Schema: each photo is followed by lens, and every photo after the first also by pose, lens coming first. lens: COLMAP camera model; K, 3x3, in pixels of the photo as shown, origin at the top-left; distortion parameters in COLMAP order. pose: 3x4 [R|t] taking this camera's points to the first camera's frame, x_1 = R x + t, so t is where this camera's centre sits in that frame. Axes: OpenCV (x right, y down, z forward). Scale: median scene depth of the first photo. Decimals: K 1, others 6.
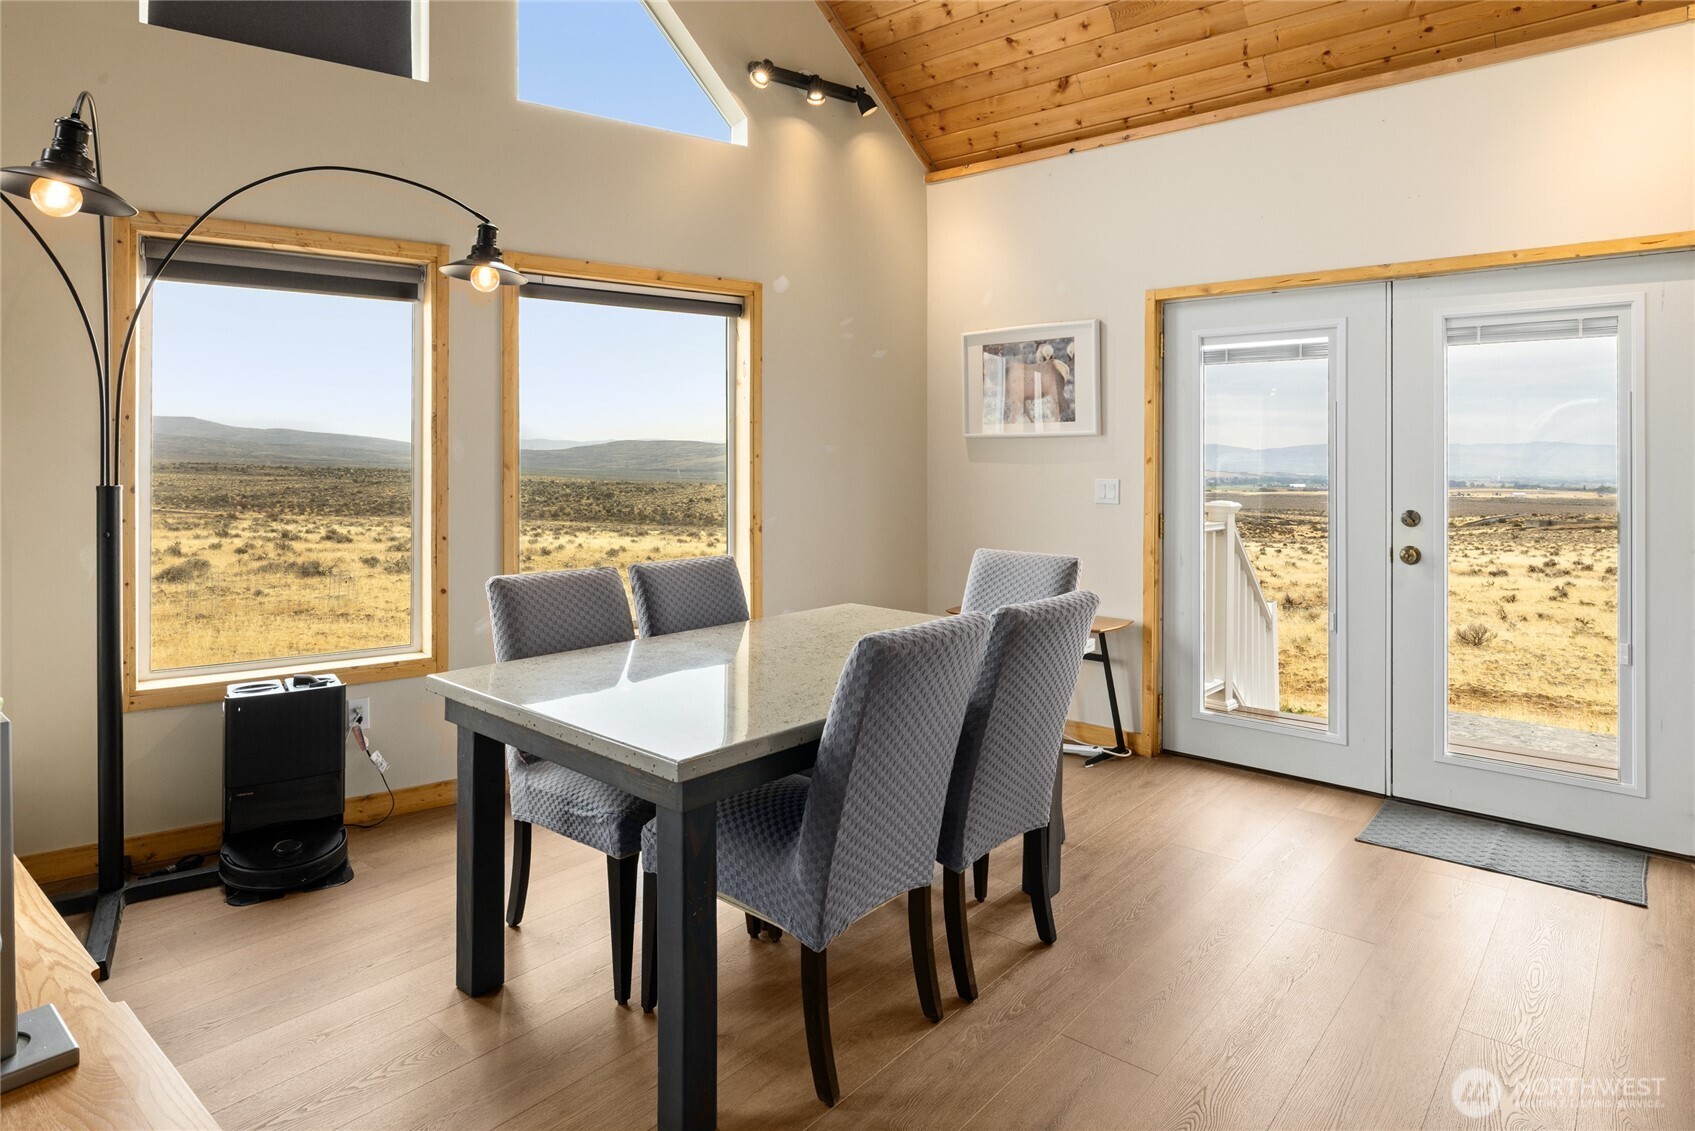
lens RADIAL K [[971.4, 0, 848.9], [0, 971.4, 447.9], [0, 0, 1]] dist [-0.000401, 0.000802]
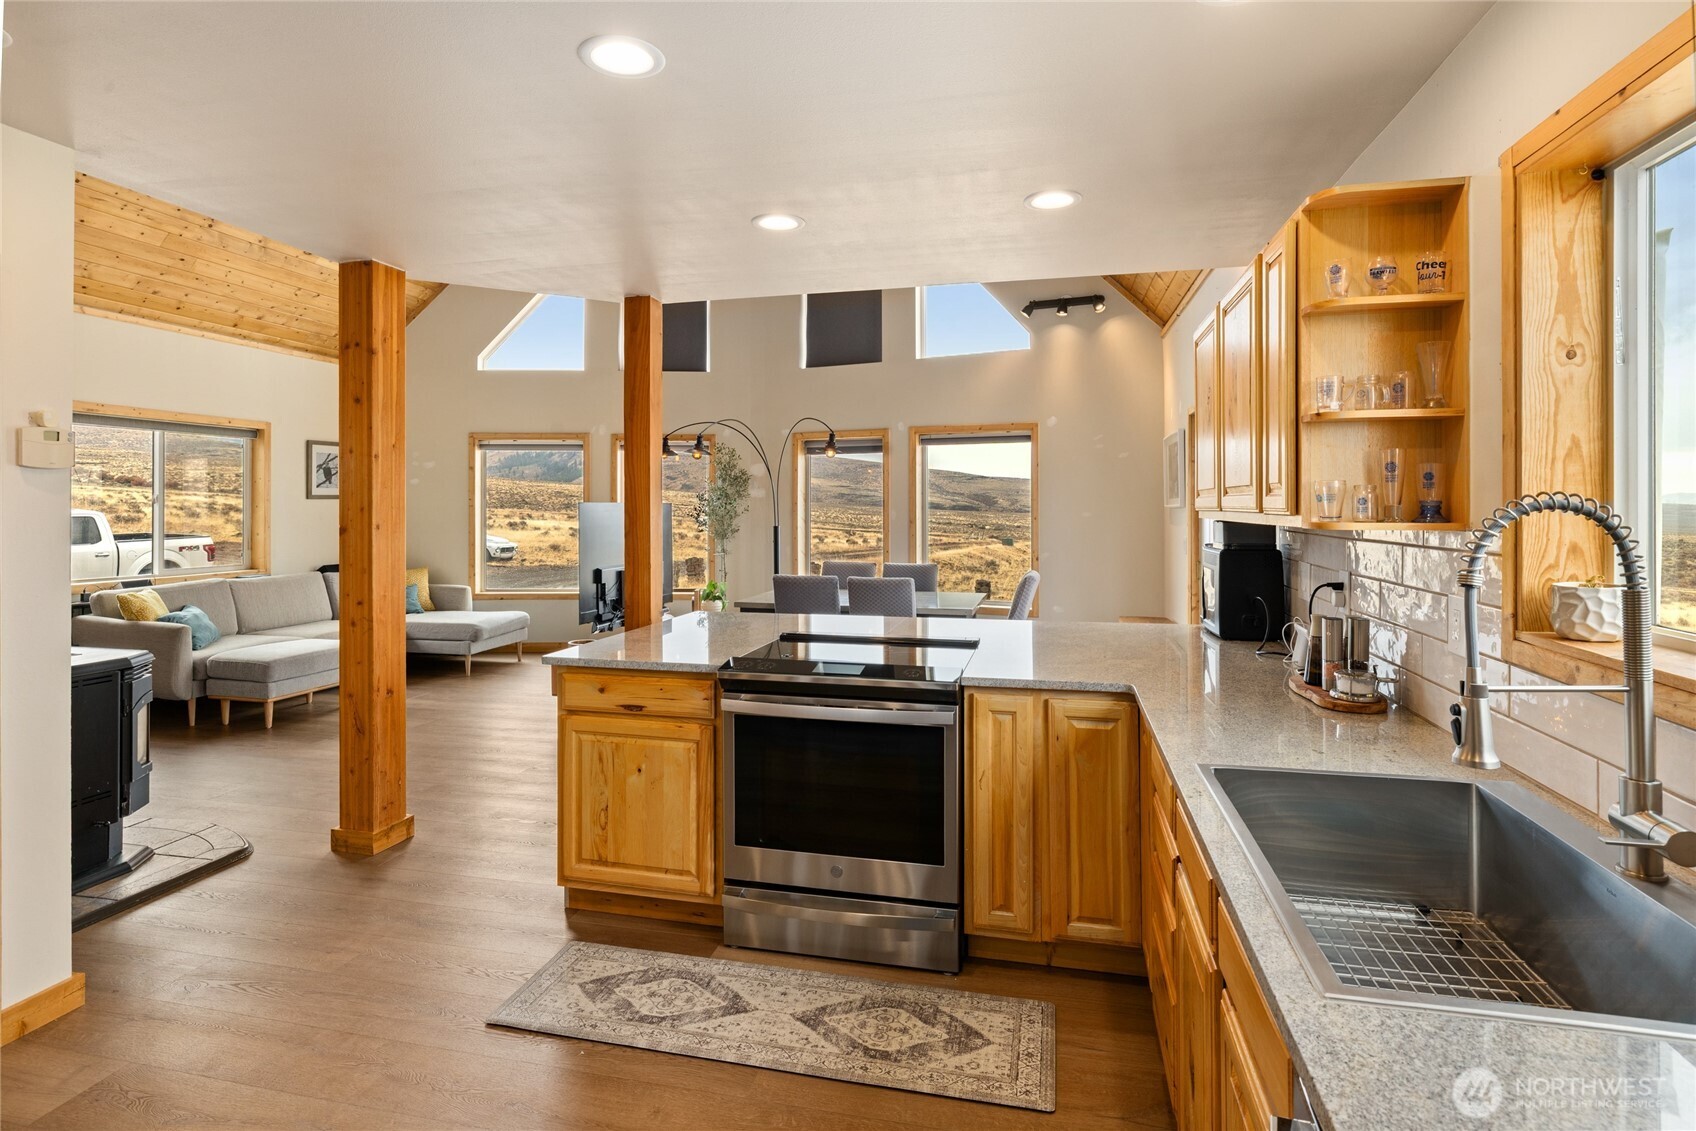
lens RADIAL K [[867.2, 0, 849.1], [0, 867.2, 504.2], [0, 0, 1]] dist [-0.001994, 0.000027]
pose [[0.455061, -0.002522, -0.890457, 1.454958], [0.003880, 0.999992, -0.000849, -0.022083], [0.890452, -0.003069, 0.455067, -0.056055]]
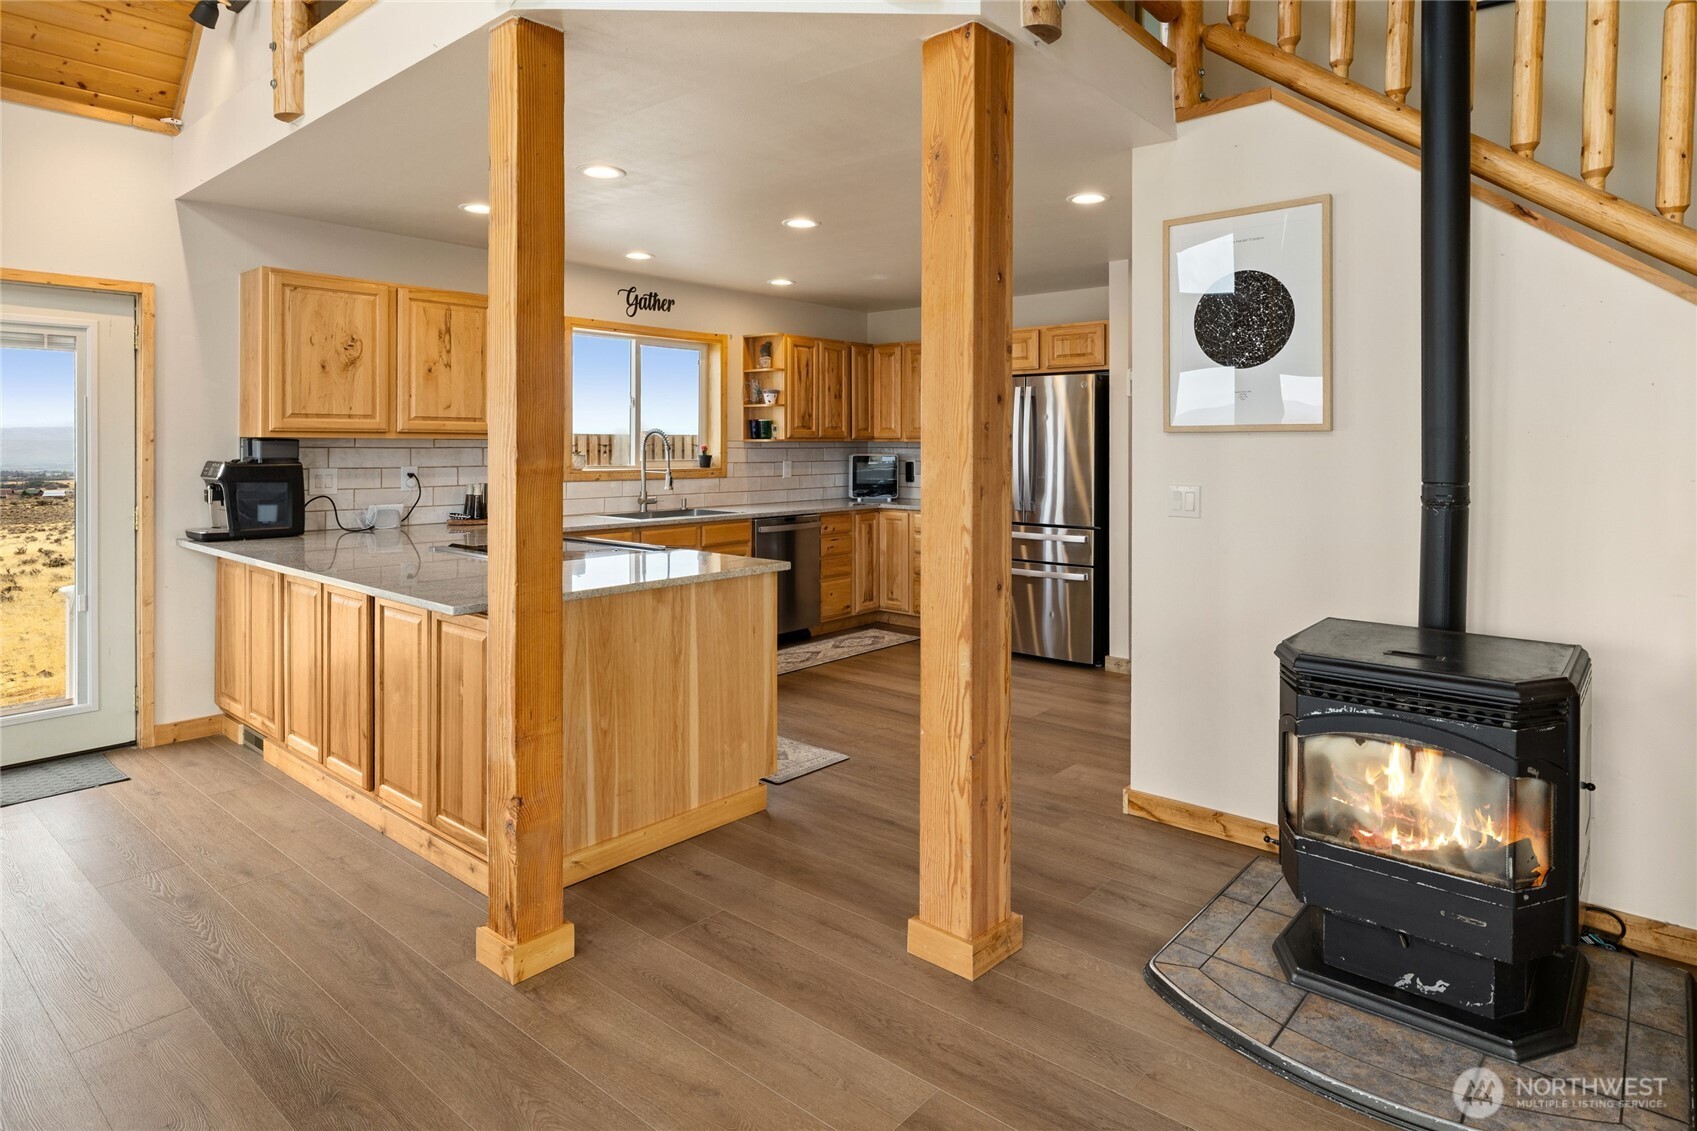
lens RADIAL K [[958.4, 0, 846.9], [0, 958.4, 458.0], [0, 0, 1]] dist [0.019850, -0.000051]
pose [[0.007750, -0.017369, 0.999819, -0.414734], [-0.006314, 0.999828, 0.017418, -0.005787], [-0.999950, -0.006448, 0.007639, -0.008215]]
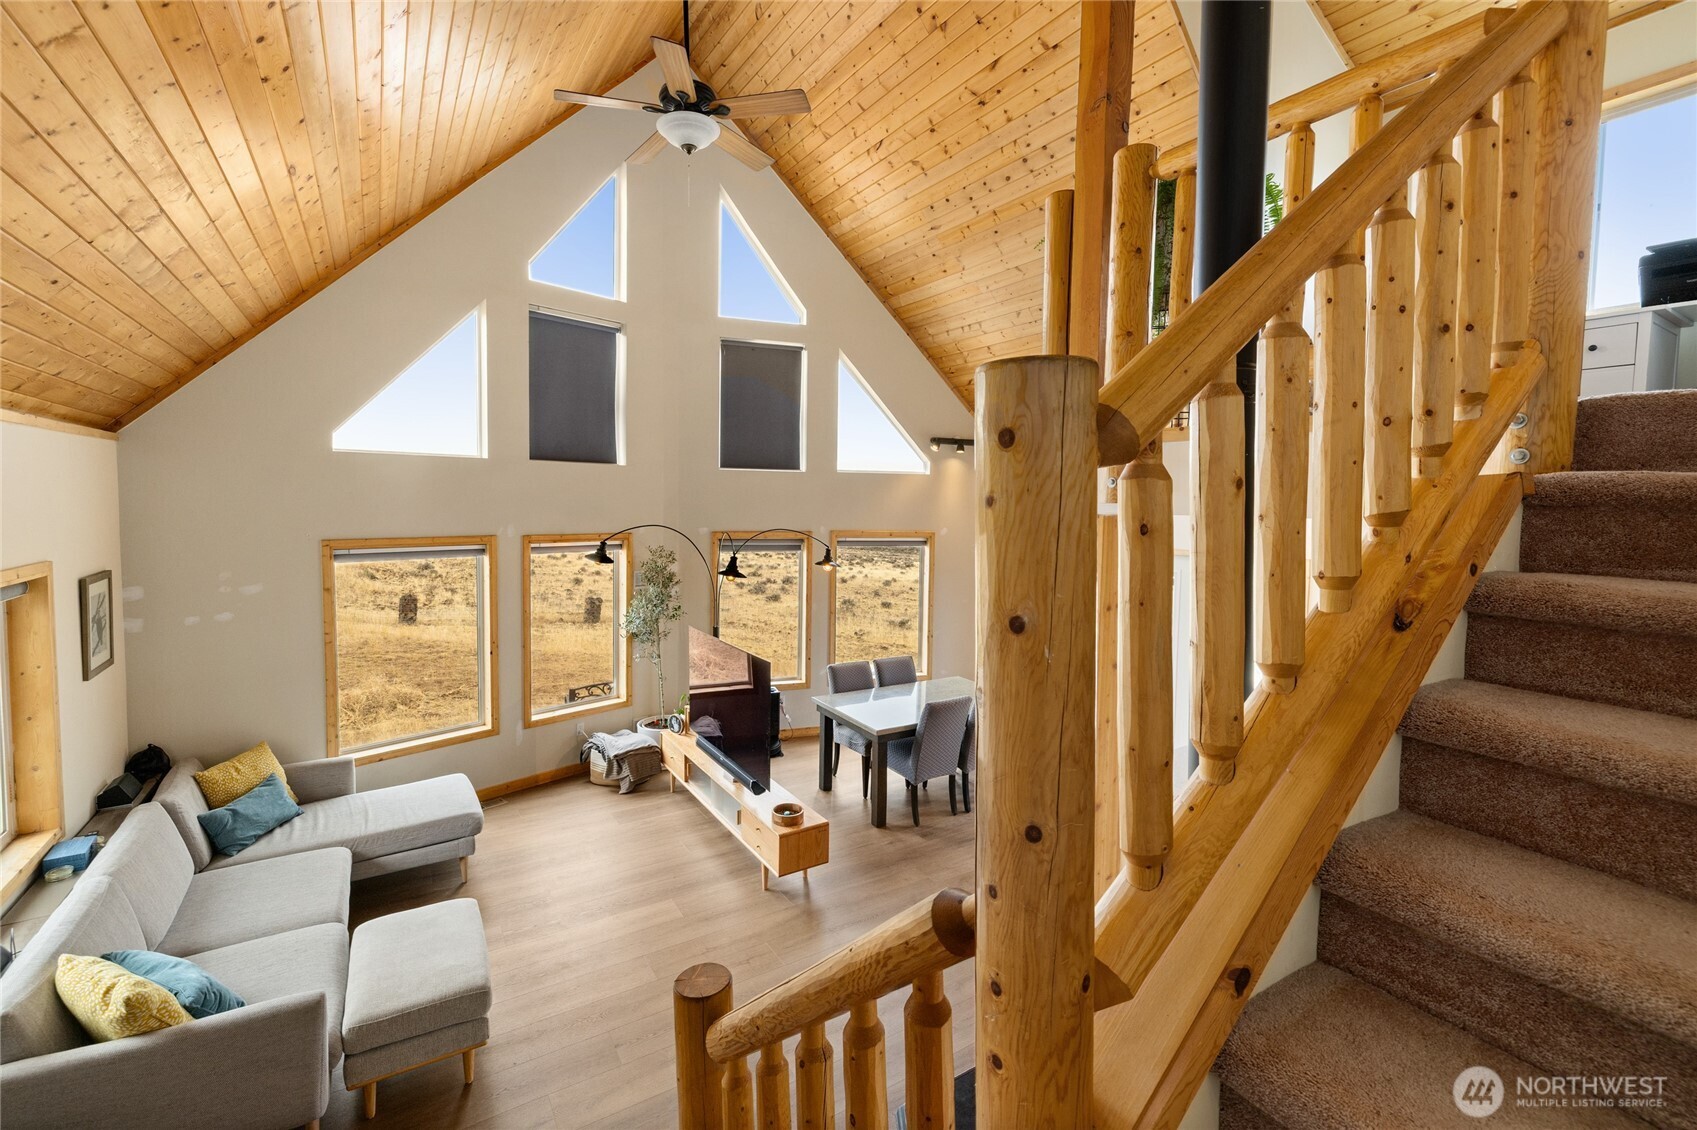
lens RADIAL K [[732.7, 0, 839.4], [0, 732.7, 537.8], [0, 0, 1]] dist [0.000671, 0.000091]
pose [[0.952390, 0.030896, -0.303314, 0.277465], [-0.013464, 0.998144, 0.059397, -0.315808], [0.304586, -0.052486, 0.951038, -0.914467]]
